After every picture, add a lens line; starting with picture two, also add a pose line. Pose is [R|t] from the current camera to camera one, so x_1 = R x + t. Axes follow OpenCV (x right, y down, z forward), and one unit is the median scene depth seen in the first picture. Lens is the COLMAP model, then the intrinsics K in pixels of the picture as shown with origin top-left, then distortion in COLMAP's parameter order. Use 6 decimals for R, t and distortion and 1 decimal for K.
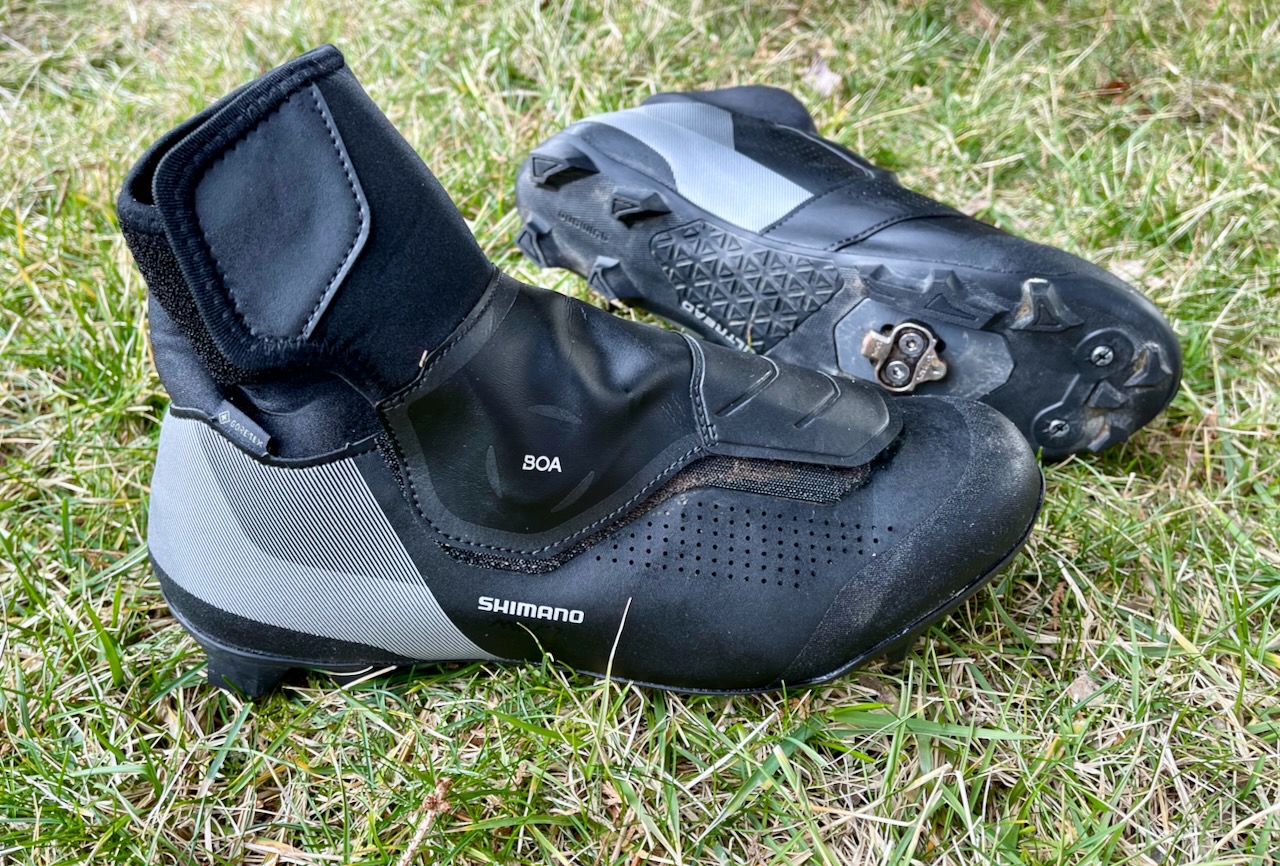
lens RADIAL K [[998.3, 0, 678.9], [0, 998.3, 441.1], [0, 0, 1]] dist [0.023547, -0.011563]
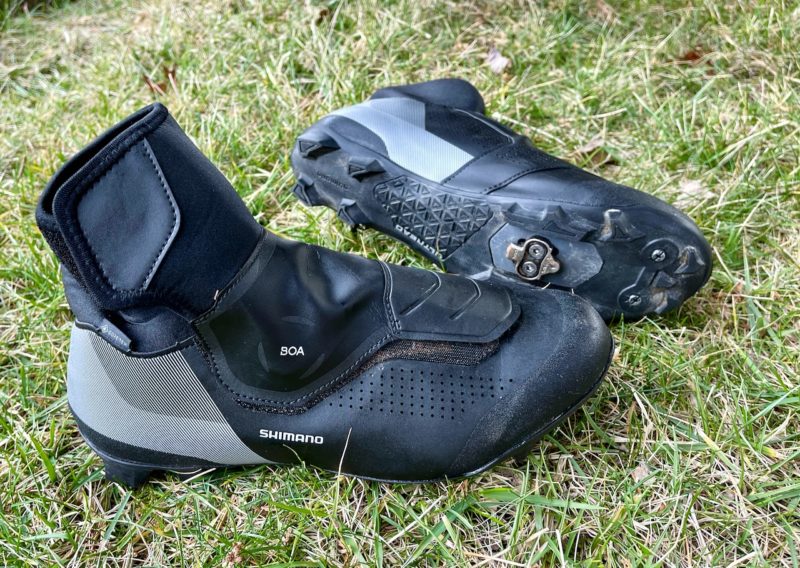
lens RADIAL K [[651.0, 0, 393.9], [0, 651.0, 284.2], [0, 0, 1]] dist [0.018712, 0.003718]
pose [[0.998027, -0.030798, -0.054718, 0.072158], [0.031172, 0.999496, 0.005988, -0.068515], [0.054506, -0.007682, 0.998484, -0.054219]]
